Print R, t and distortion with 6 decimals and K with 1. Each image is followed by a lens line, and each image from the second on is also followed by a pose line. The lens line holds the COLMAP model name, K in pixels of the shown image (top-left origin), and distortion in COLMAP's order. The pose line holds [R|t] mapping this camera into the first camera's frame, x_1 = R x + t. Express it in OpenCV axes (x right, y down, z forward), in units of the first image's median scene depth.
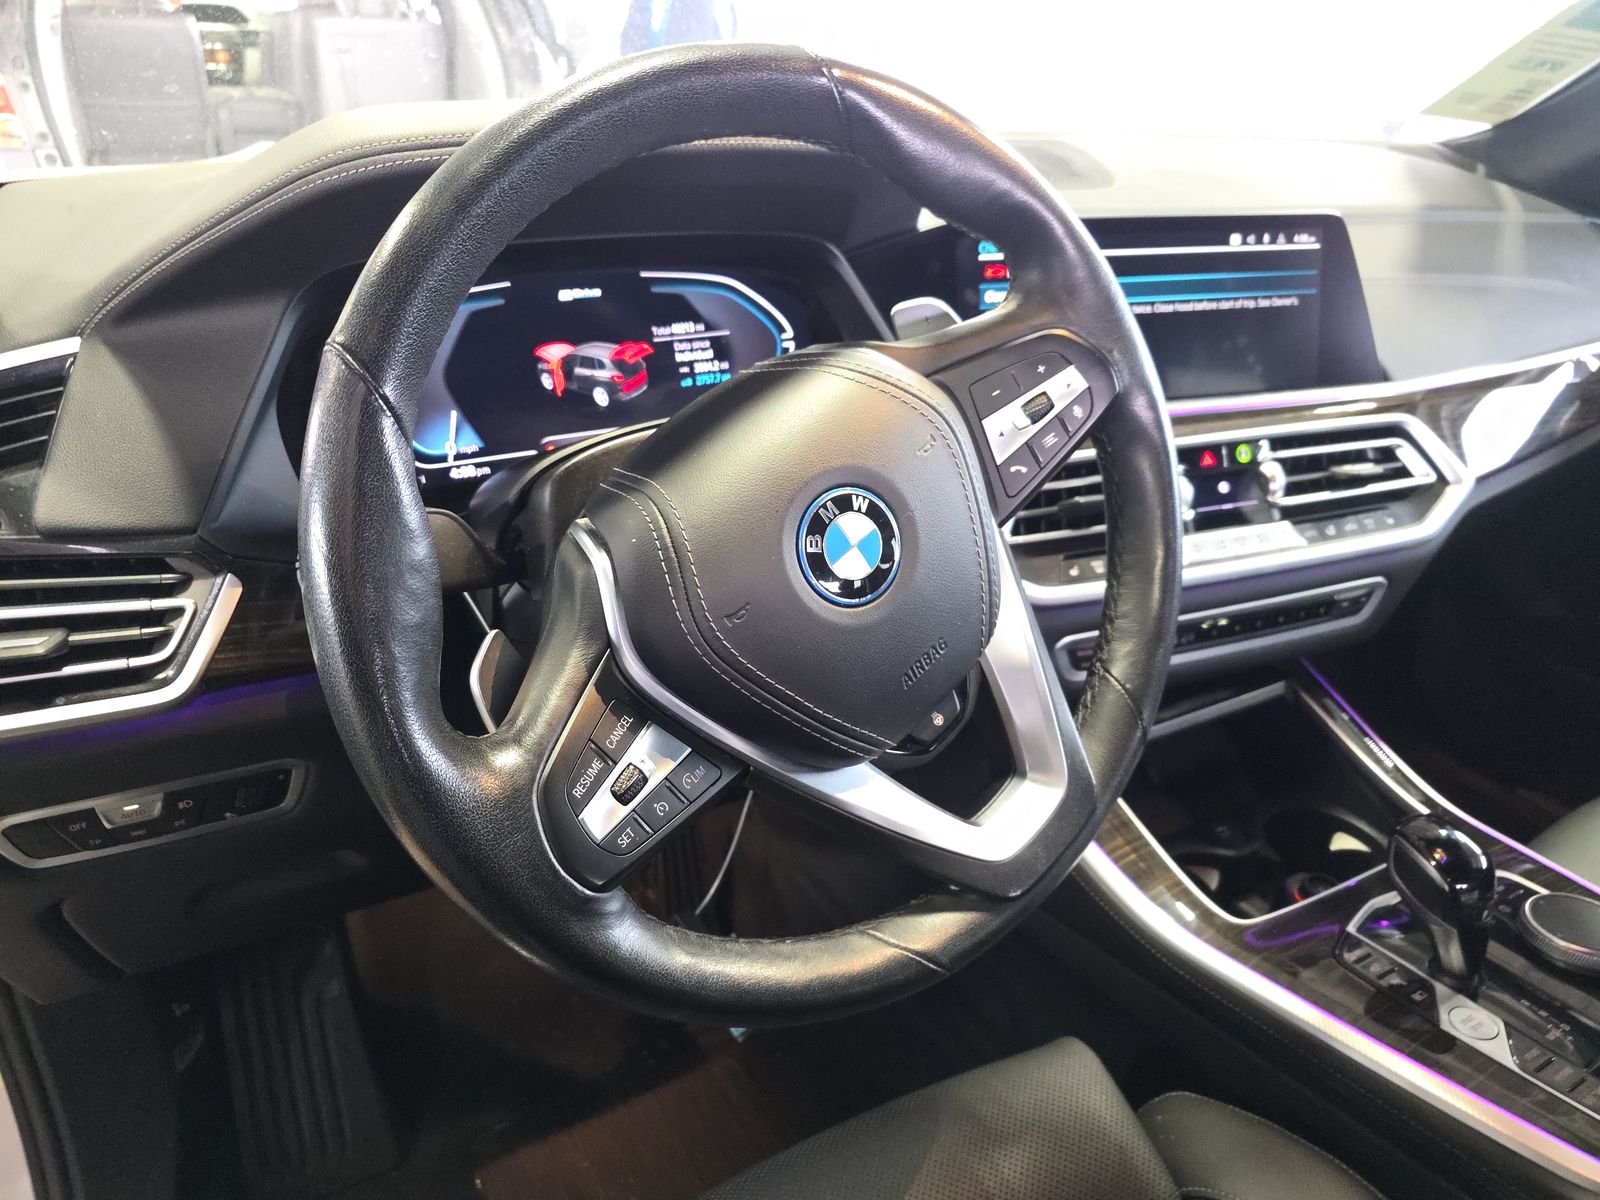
lens RADIAL K [[1069.3, 0, 799.2], [0, 1069.3, 586.2], [0, 0, 1]] dist [0.050087, -0.029618]
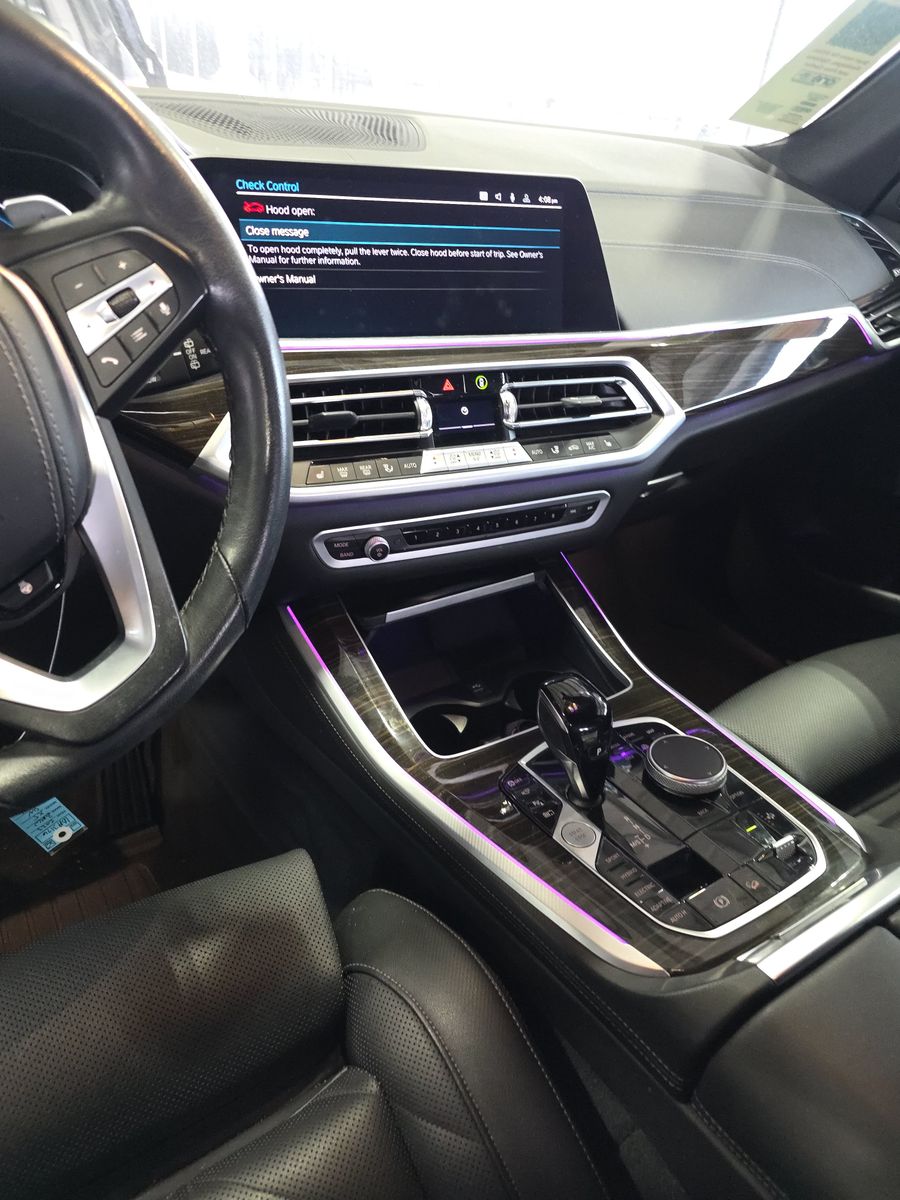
lens RADIAL K [[801.9, 0, 442.8], [0, 801.9, 601.5], [0, 0, 1]] dist [0.050087, -0.029618]
pose [[0.996998, 0.012005, 0.076486, 0.291480], [-0.020312, 0.993858, 0.108779, 0.022731], [-0.074711, -0.110006, 0.991119, 0.079083]]
